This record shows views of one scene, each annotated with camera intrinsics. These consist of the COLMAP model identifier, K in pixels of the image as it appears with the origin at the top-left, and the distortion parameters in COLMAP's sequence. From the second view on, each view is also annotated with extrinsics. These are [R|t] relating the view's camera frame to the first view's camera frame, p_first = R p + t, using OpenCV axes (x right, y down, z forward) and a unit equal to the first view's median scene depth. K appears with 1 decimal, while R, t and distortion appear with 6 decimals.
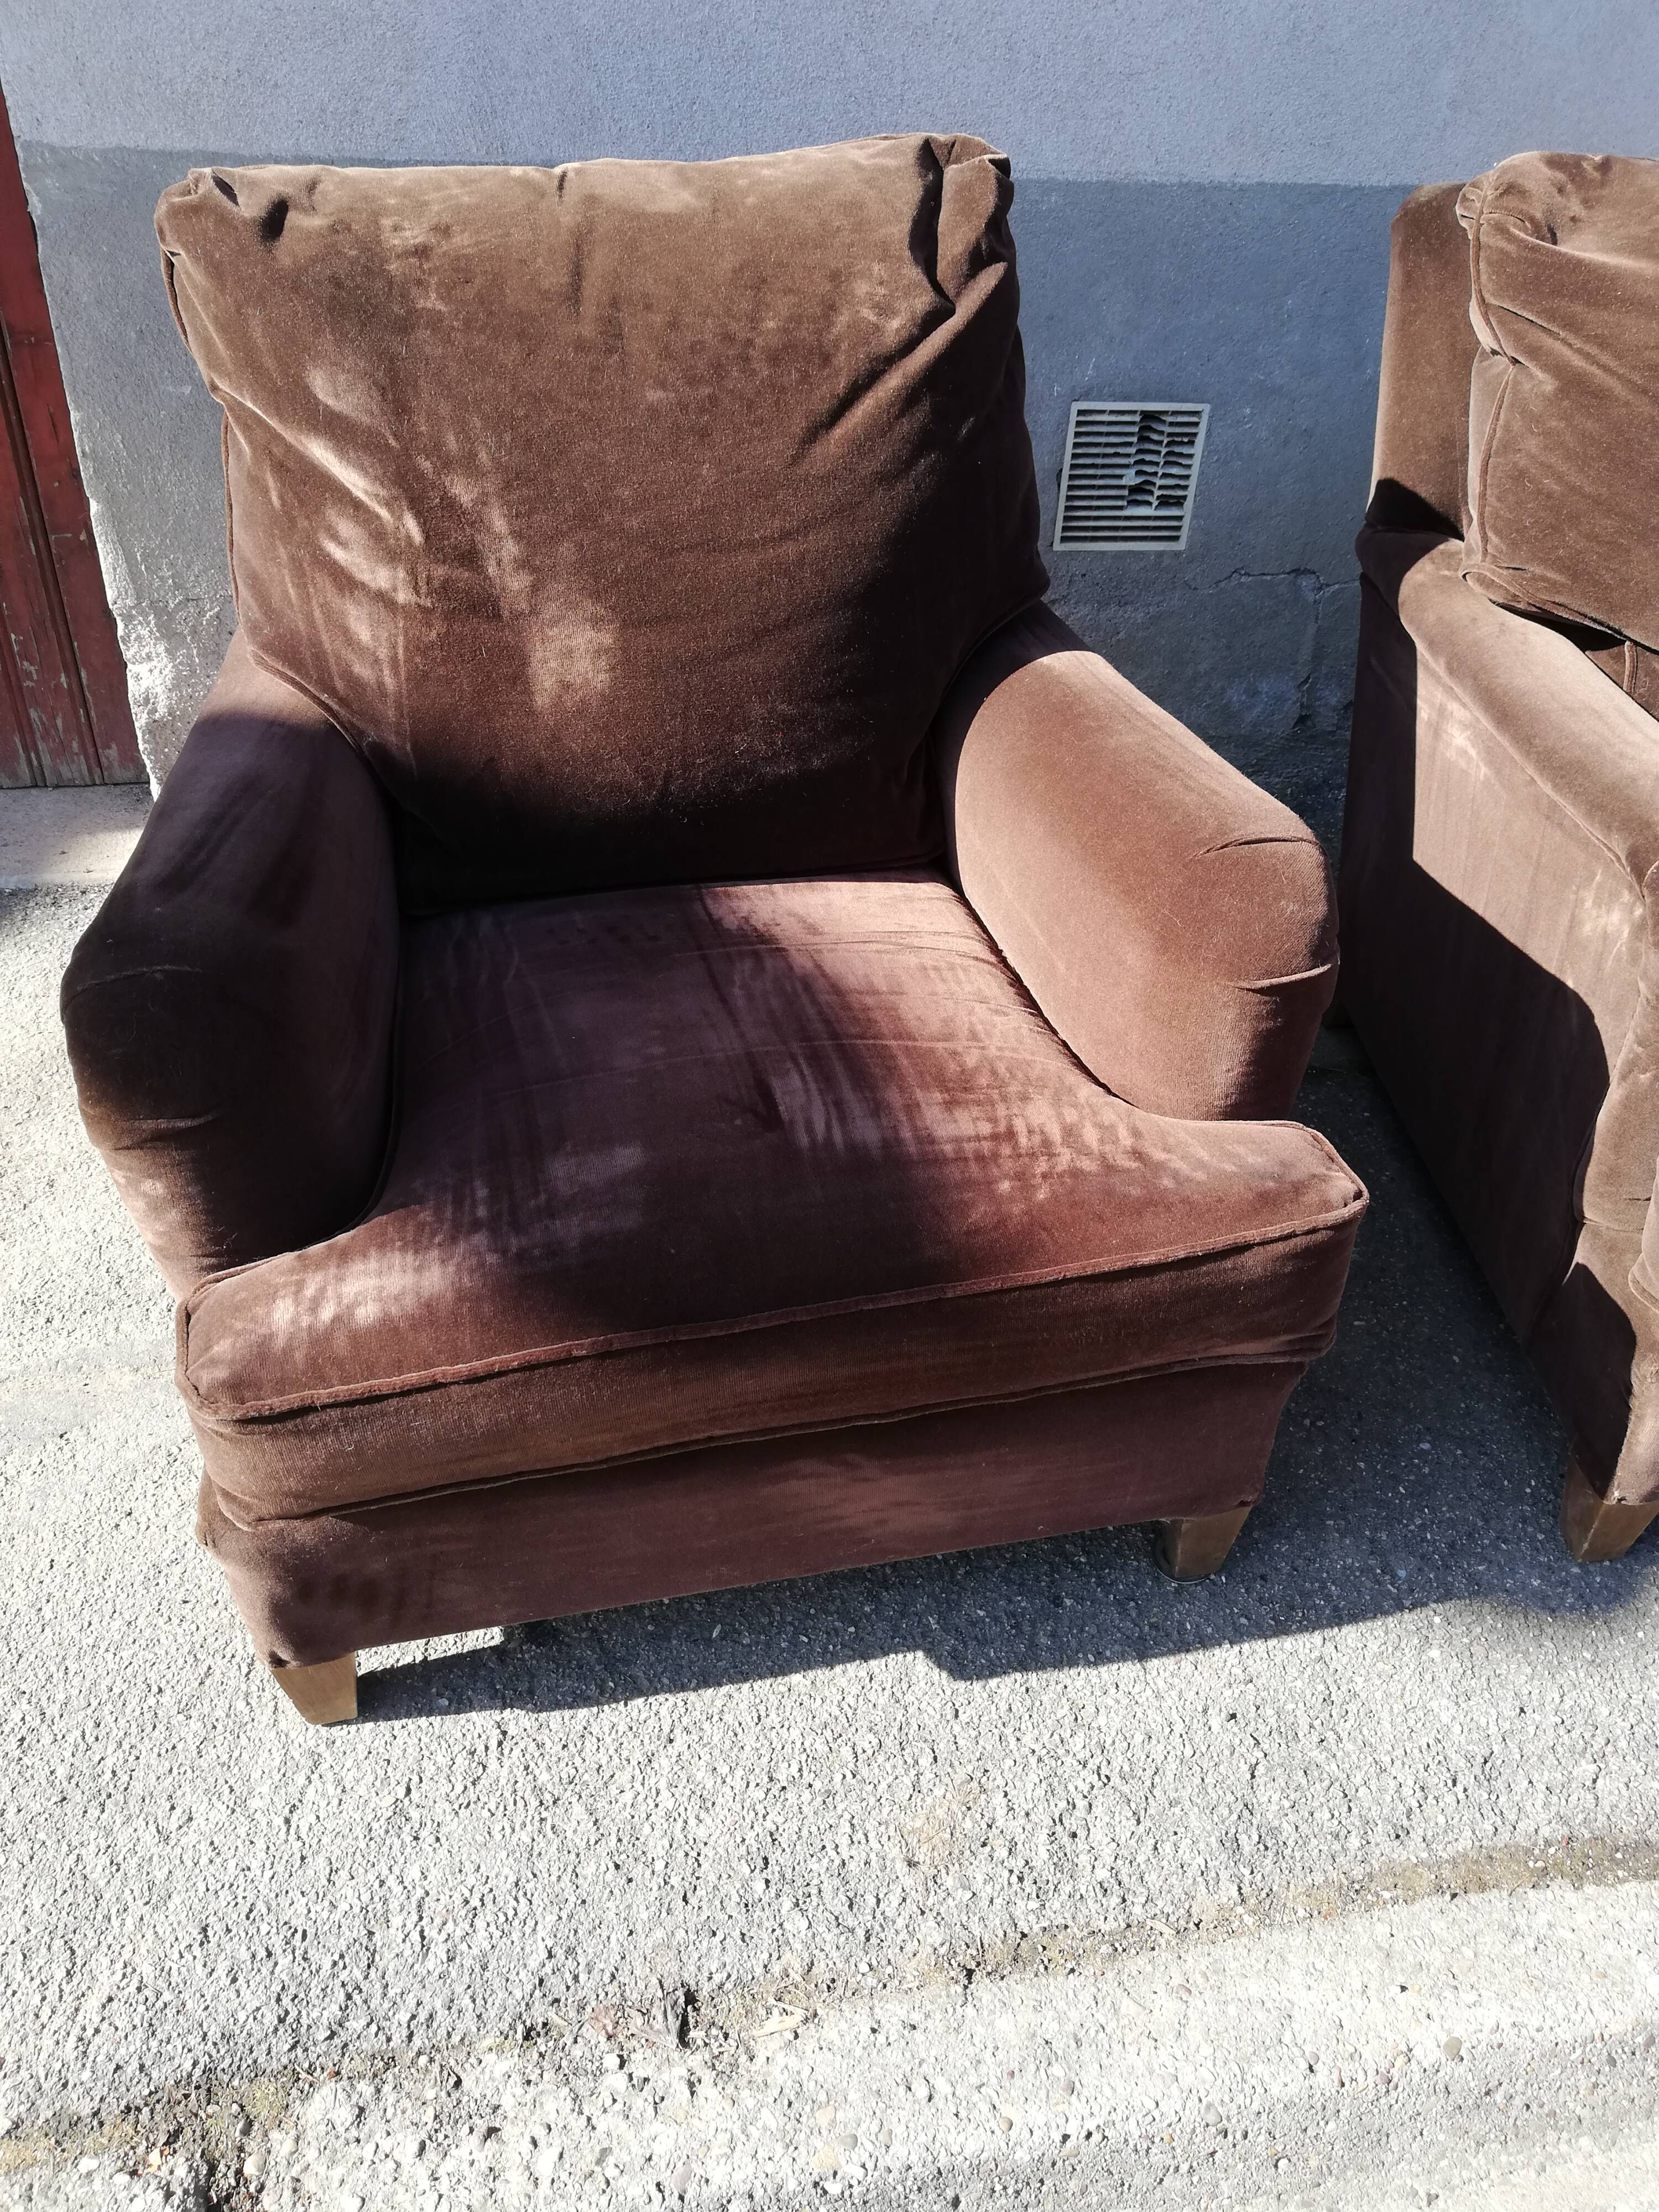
lens RADIAL K [[1673.0, 0, 832.6], [0, 1673.0, 1121.8], [0, 0, 1]] dist [0.041448, -0.060823]
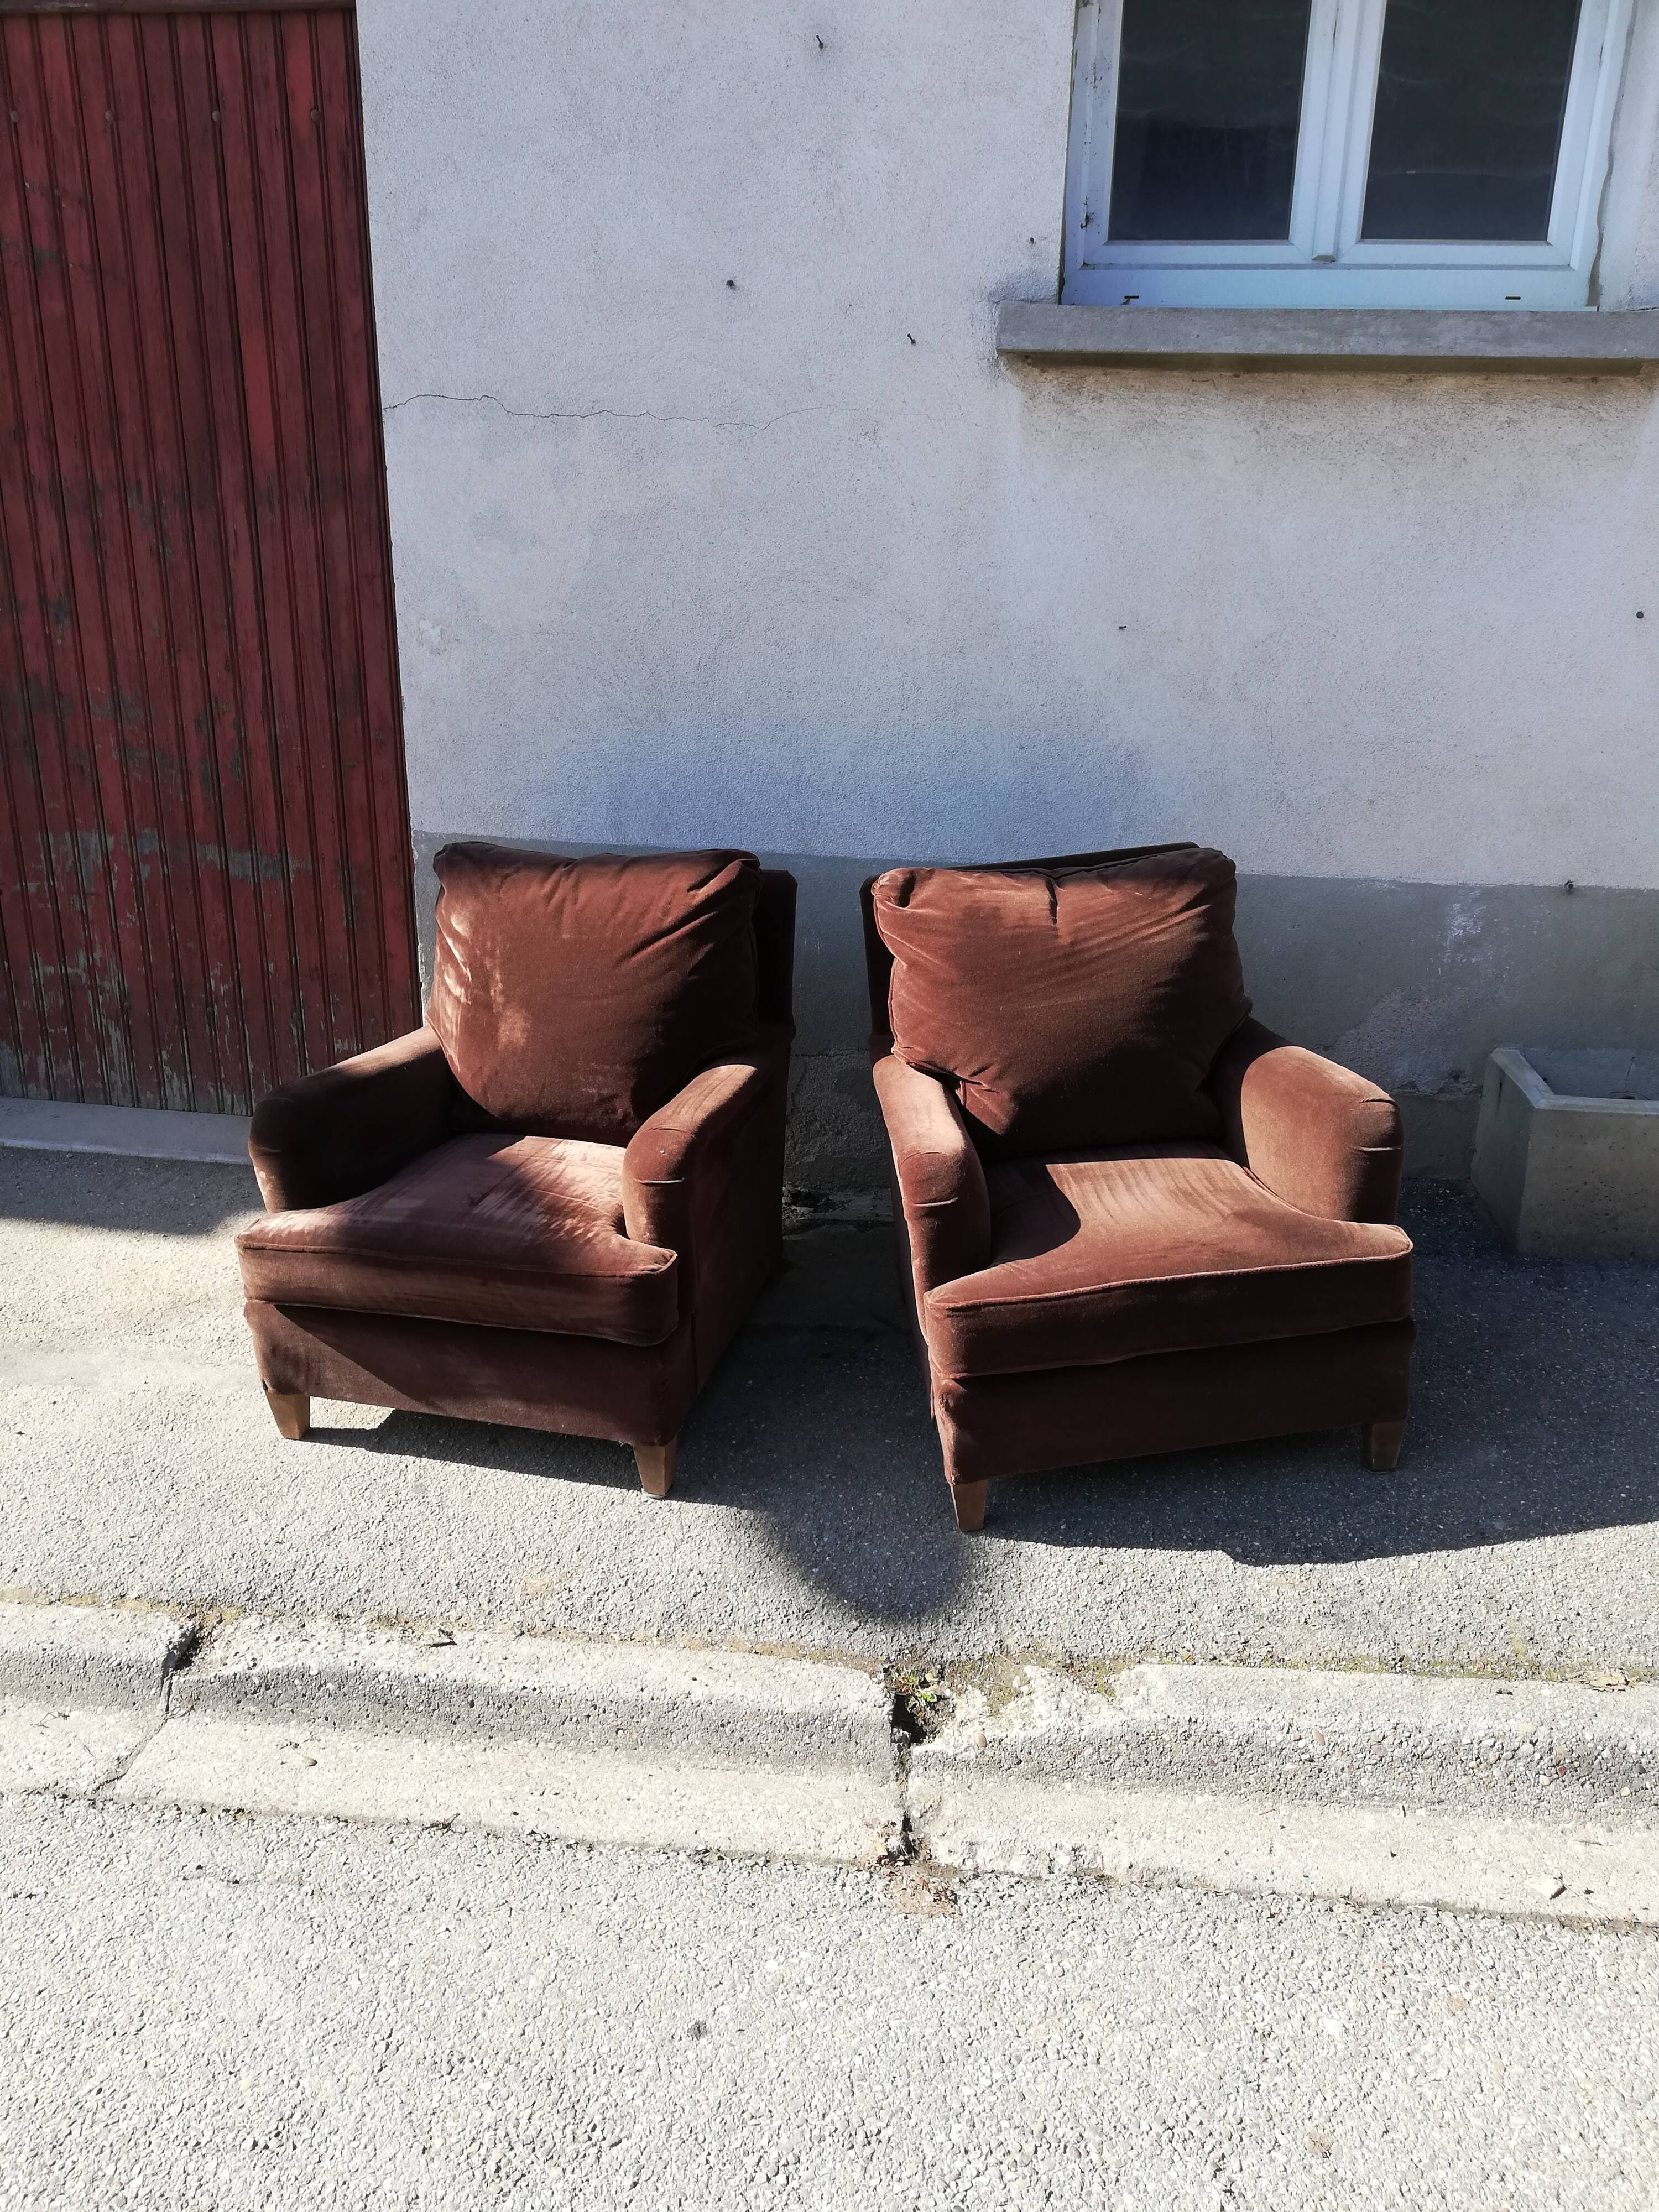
lens RADIAL K [[1673.0, 0, 830.4], [0, 1673.0, 1107.3], [0, 0, 1]] dist [0.041448, -0.060823]
pose [[0.948711, 0.083806, -0.304836, 0.999725], [-0.168871, 0.949477, -0.264529, 0.342954], [0.267266, 0.302440, 0.914931, -1.028280]]
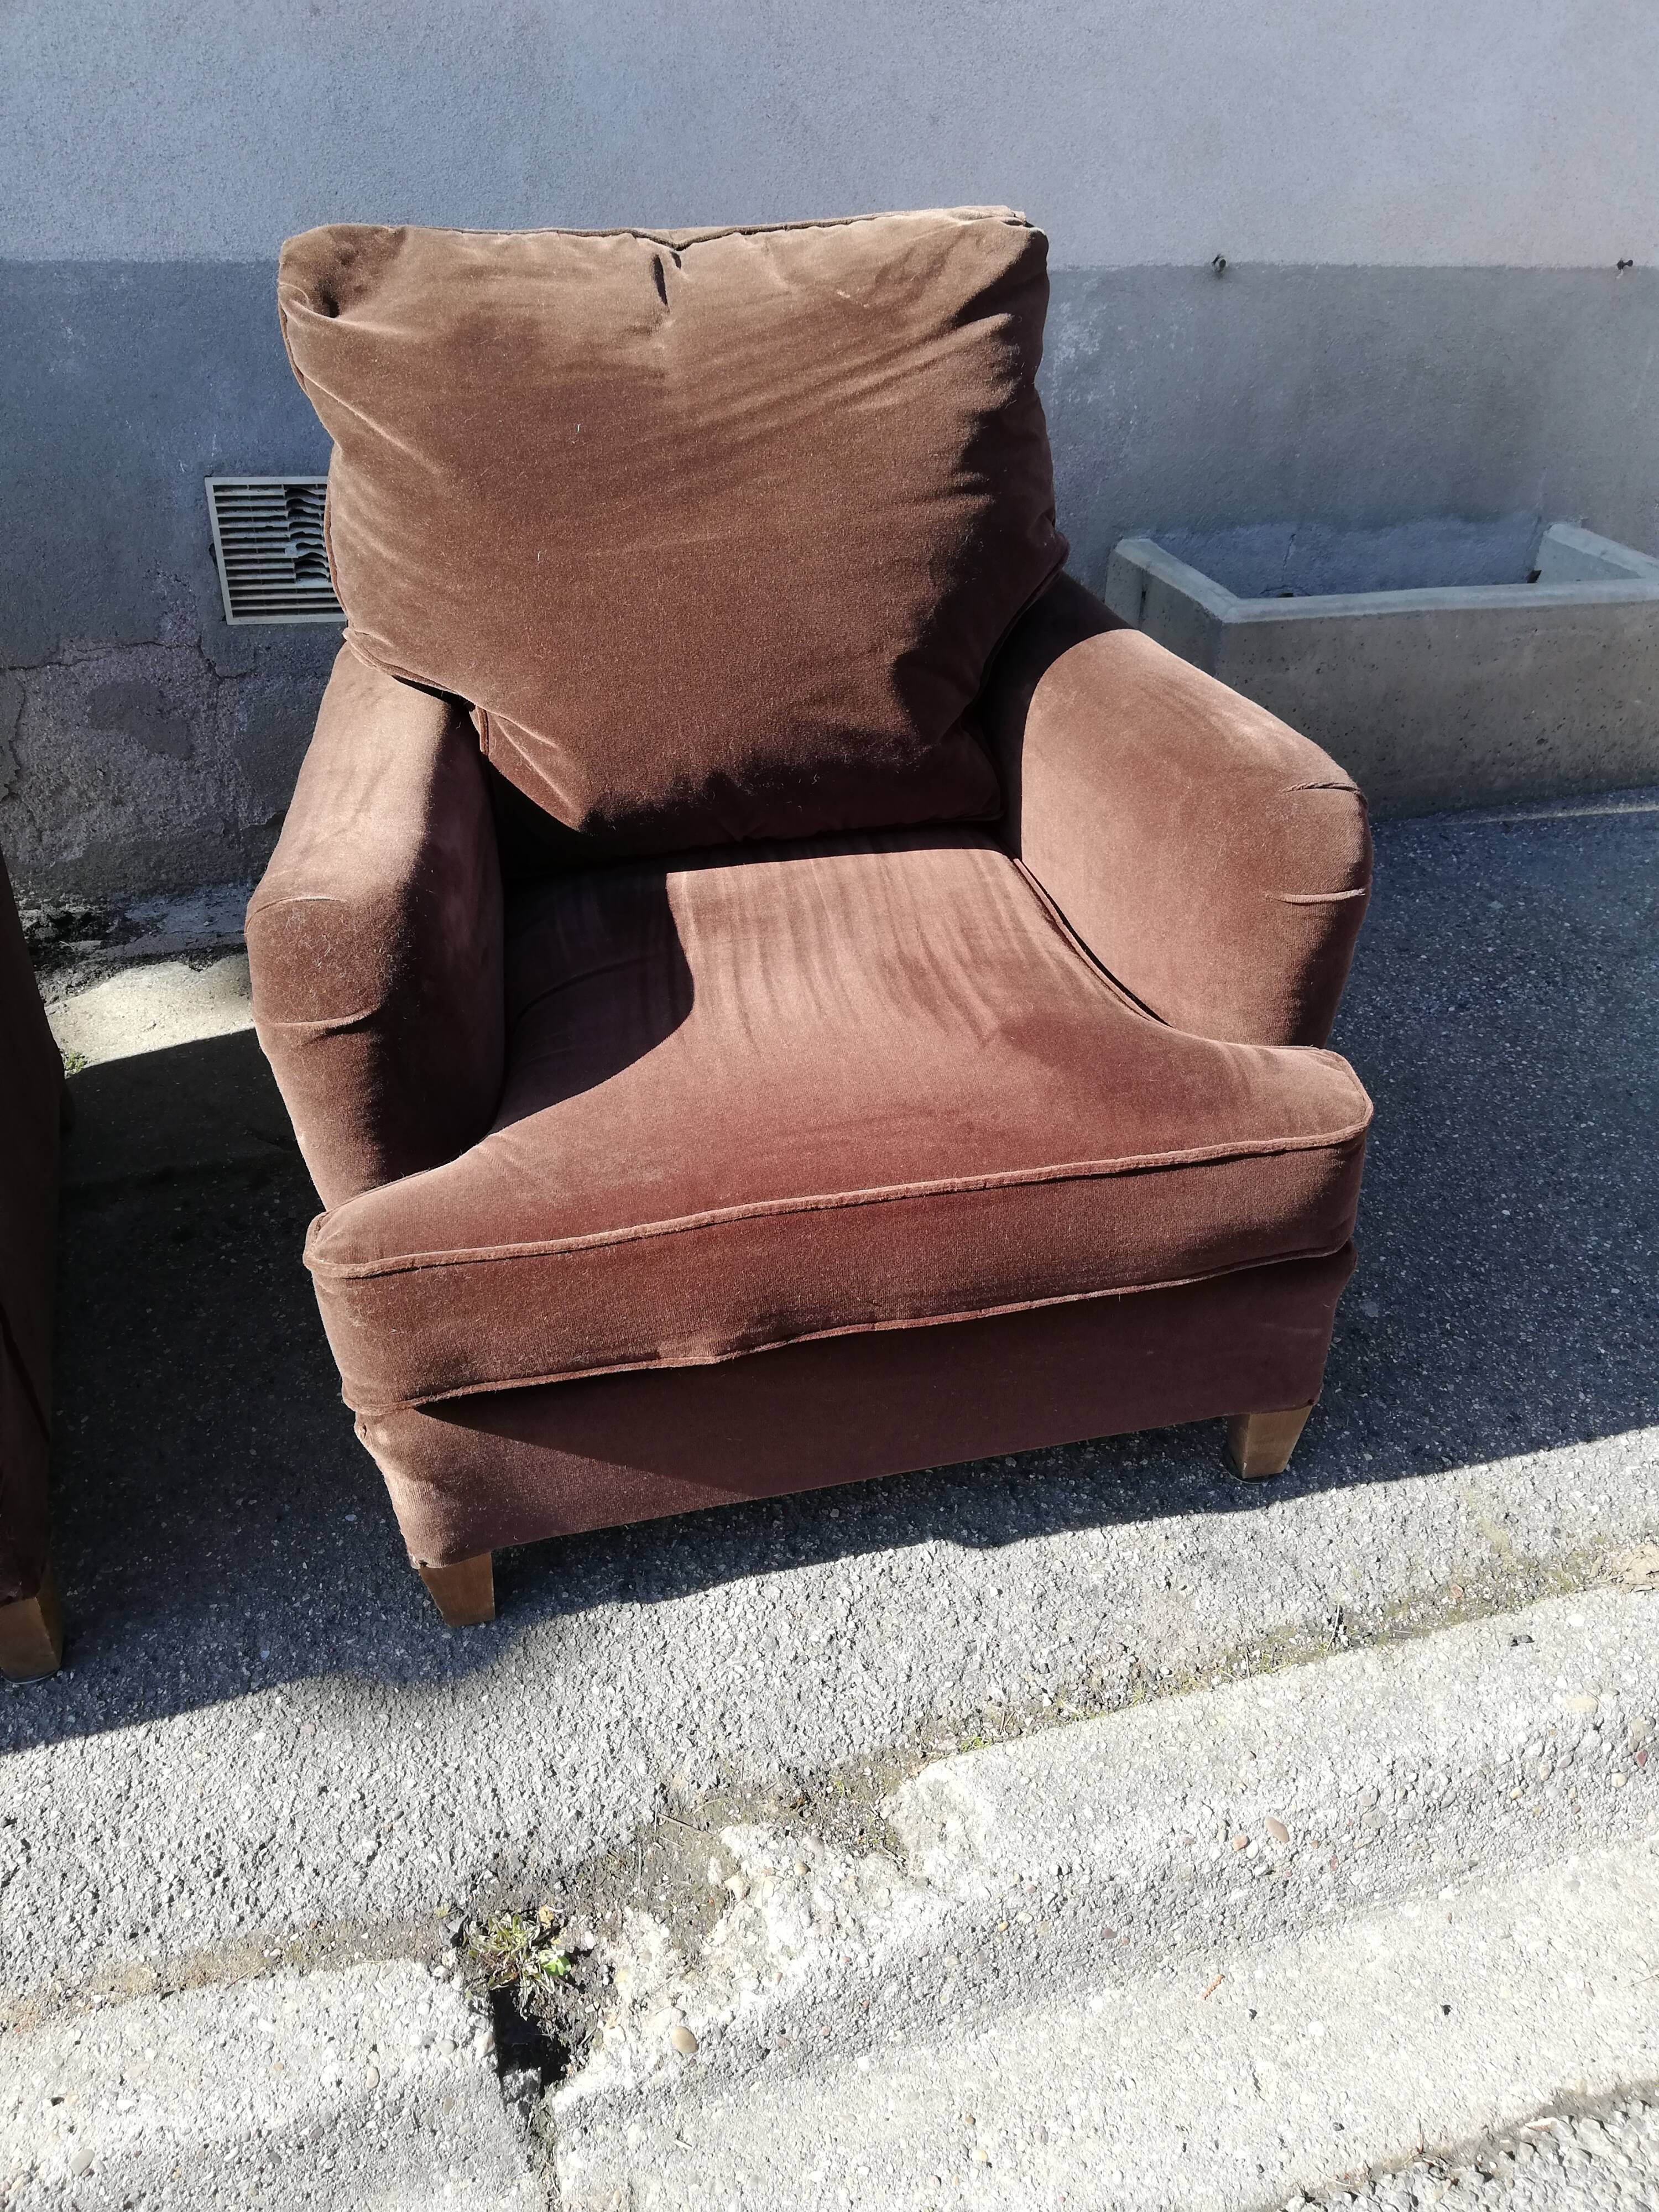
lens RADIAL K [[1673.0, 0, 840.9], [0, 1673.0, 1116.7], [0, 0, 1]] dist [0.041448, -0.060823]
pose [[0.995431, -0.054984, 0.078062, 0.687032], [0.058026, 0.997620, -0.037257, 0.014894], [-0.075827, 0.041617, 0.996252, -0.012487]]
